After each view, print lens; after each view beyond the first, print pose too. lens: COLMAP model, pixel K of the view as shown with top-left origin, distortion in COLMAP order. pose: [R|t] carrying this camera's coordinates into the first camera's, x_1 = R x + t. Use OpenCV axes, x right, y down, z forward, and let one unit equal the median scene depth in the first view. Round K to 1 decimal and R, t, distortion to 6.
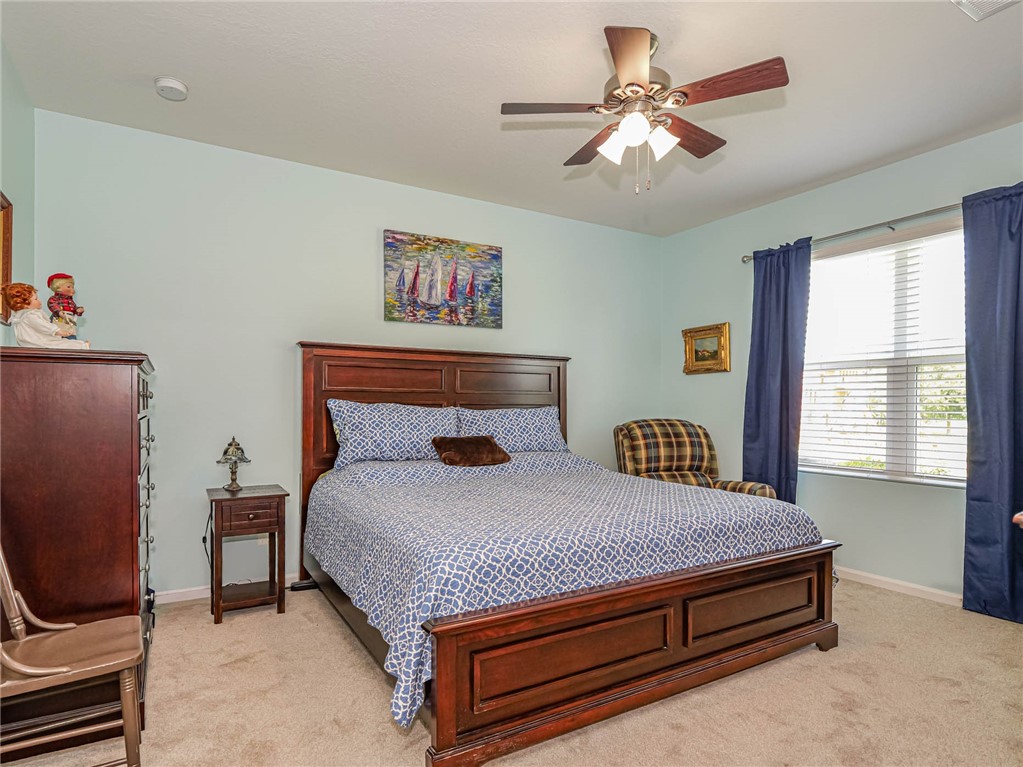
lens RADIAL K [[602.5, 0, 508.3], [0, 602.5, 397.9], [0, 0, 1]] dist [-0.002470, -0.002972]
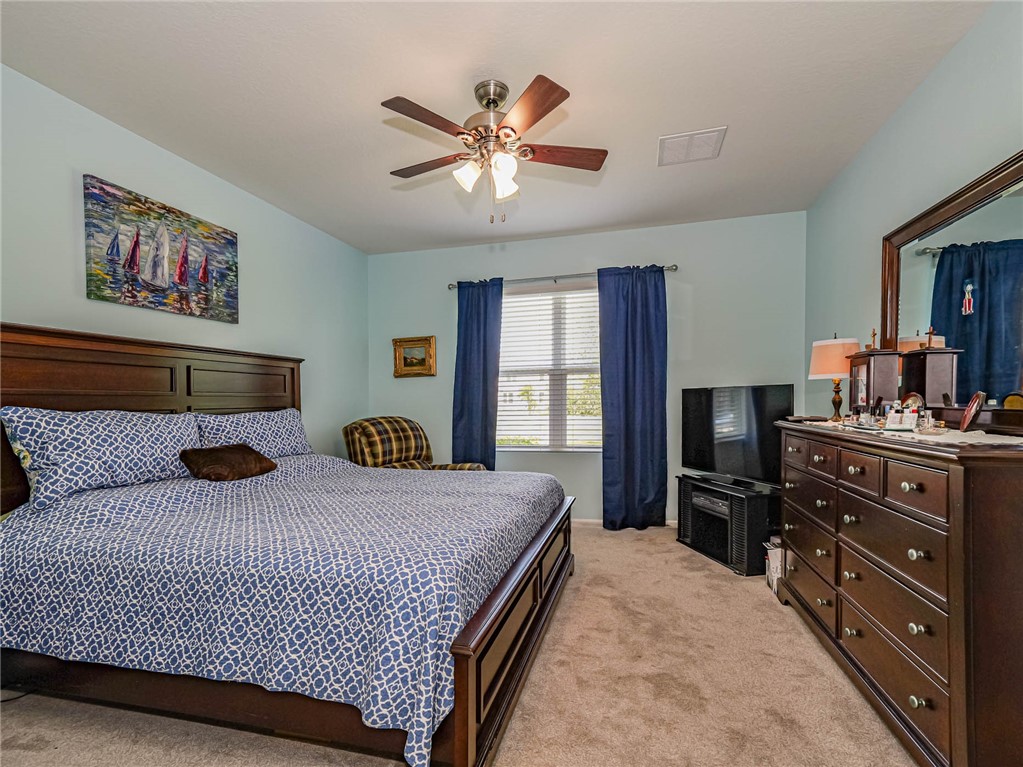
lens RADIAL K [[514.5, 0, 485.9], [0, 514.5, 396.7], [0, 0, 1]] dist [0.022982, -0.000314]
pose [[0.689797, -0.012049, 0.723903, -0.329562], [0.011643, 0.999917, 0.005549, -0.005932], [-0.723910, 0.004601, 0.689879, 0.205213]]
